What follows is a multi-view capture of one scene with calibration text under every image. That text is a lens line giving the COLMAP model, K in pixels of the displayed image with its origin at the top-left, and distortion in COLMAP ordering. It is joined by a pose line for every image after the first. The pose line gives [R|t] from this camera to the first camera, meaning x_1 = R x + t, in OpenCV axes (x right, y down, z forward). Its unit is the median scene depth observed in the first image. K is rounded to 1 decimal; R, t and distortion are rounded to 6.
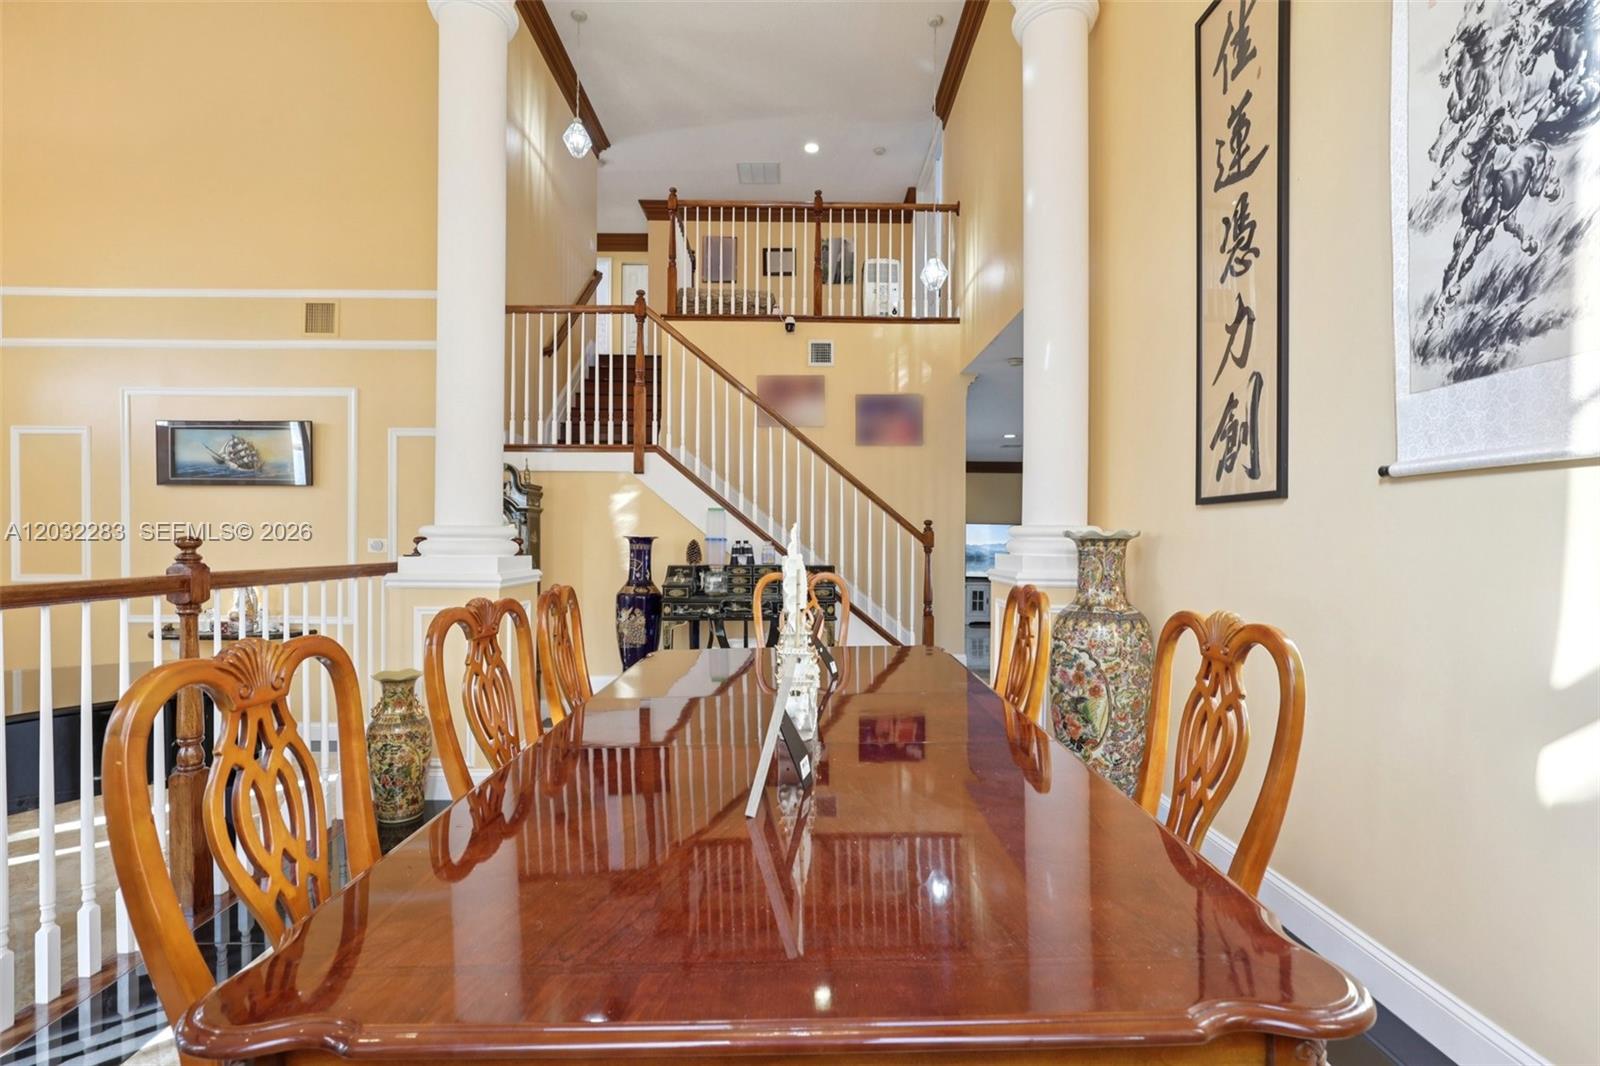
lens RADIAL K [[727.2, 0, 804.7], [0, 727.2, 541.2], [0, 0, 1]] dist [-0.020833, 0.006427]
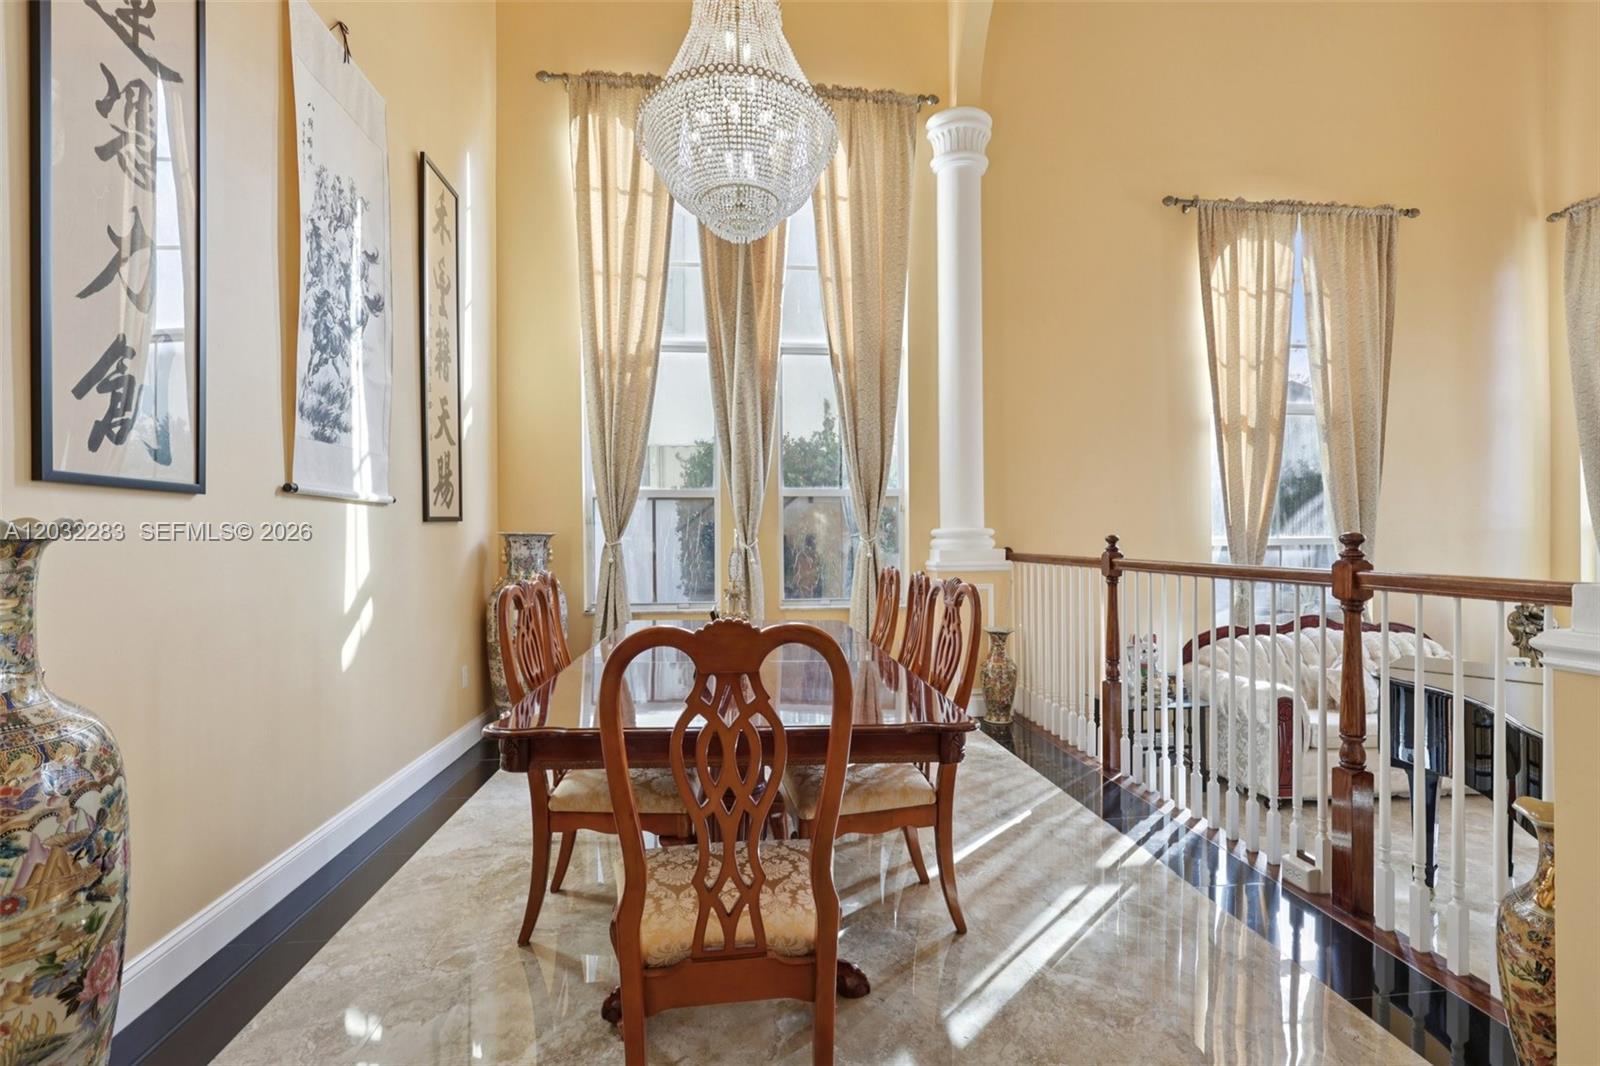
lens RADIAL K [[727.2, 0, 810.9], [0, 727.2, 536.8], [0, 0, 1]] dist [-0.020833, 0.006427]
pose [[-0.995231, 0.003414, -0.097488, -0.006357], [0.003317, 0.999994, 0.001162, -0.001908], [0.097492, 0.000833, -0.995236, 0.819238]]
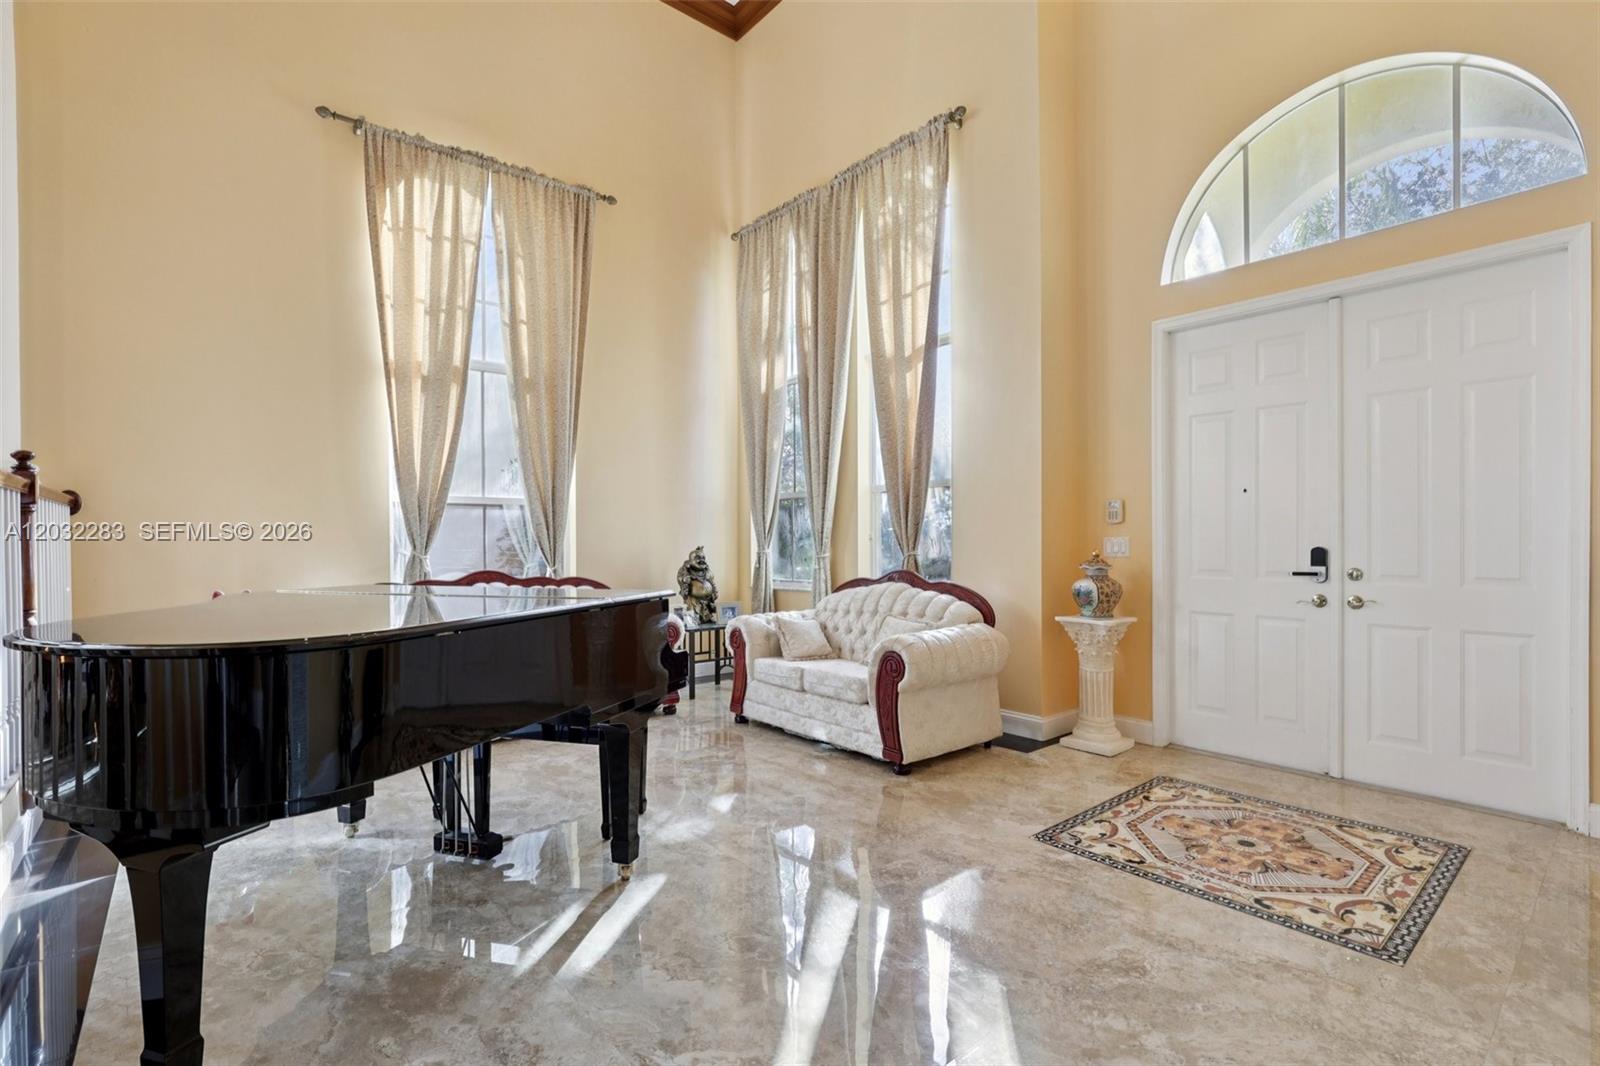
lens RADIAL K [[727.2, 0, 809.8], [0, 727.2, 539.9], [0, 0, 1]] dist [-0.020833, 0.006427]
pose [[-0.770411, 0.000168, -0.637547, -0.470834], [0.000664, 1.000000, -0.000539, 0.066105], [0.637547, -0.000839, -0.770411, 0.941569]]
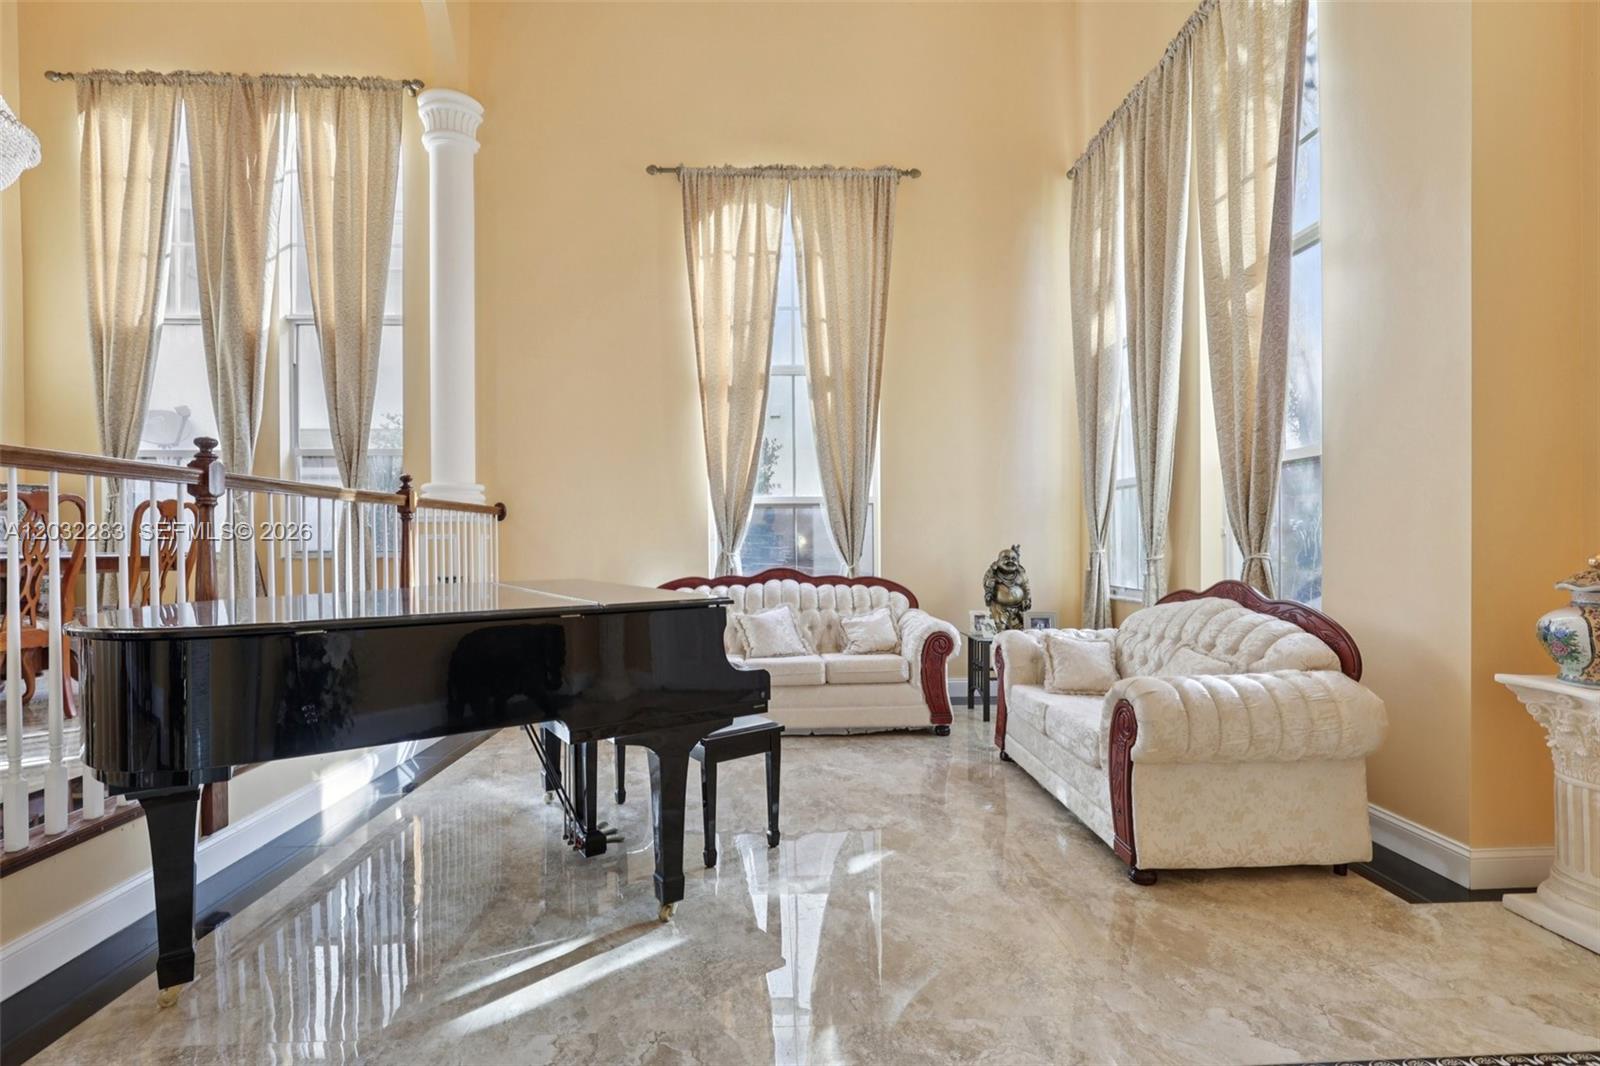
lens RADIAL K [[727.2, 0, 798.6], [0, 727.2, 542.0], [0, 0, 1]] dist [-0.020833, 0.006427]
pose [[-0.999254, 0.003240, -0.038487, -0.731282], [0.003068, 0.999985, 0.004546, 0.066110], [0.038501, 0.004425, -0.999249, 0.922874]]
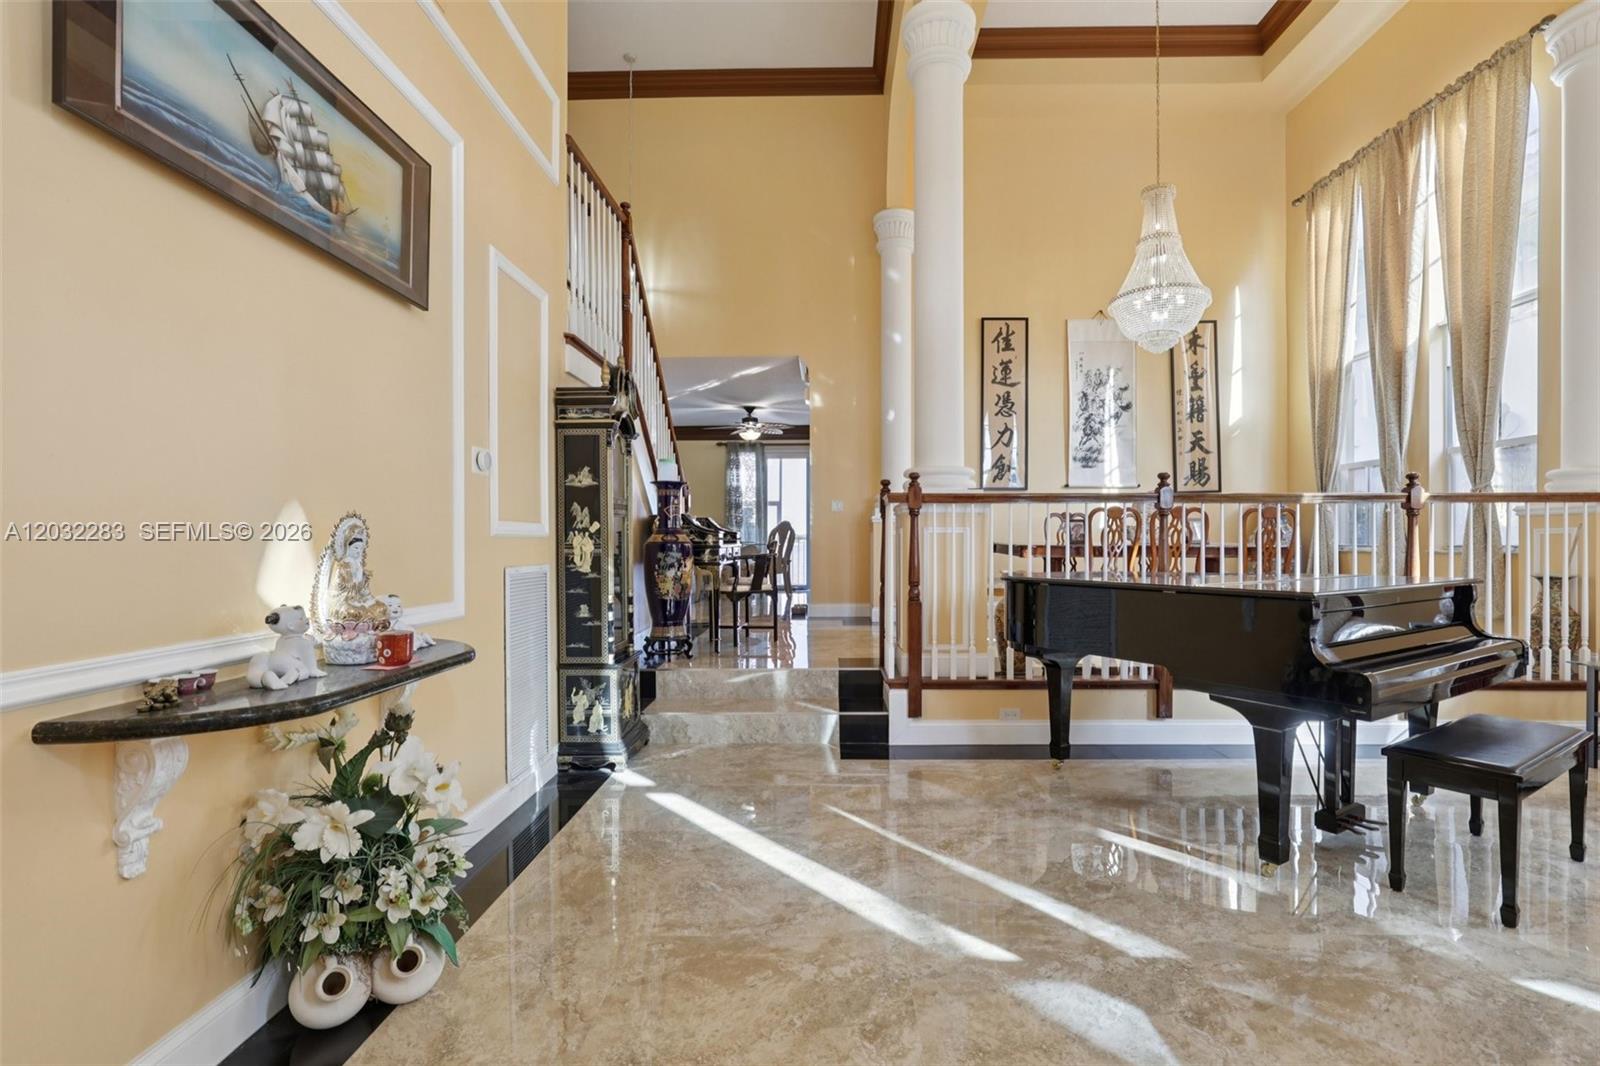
lens RADIAL K [[727.2, 0, 810.4], [0, 727.2, 542.6], [0, 0, 1]] dist [-0.020833, 0.006427]
pose [[0.044235, -0.008179, 0.998988, -1.160892], [0.003949, 0.999960, 0.008013, 0.065138], [-0.999013, 0.003590, 0.044265, 0.774355]]
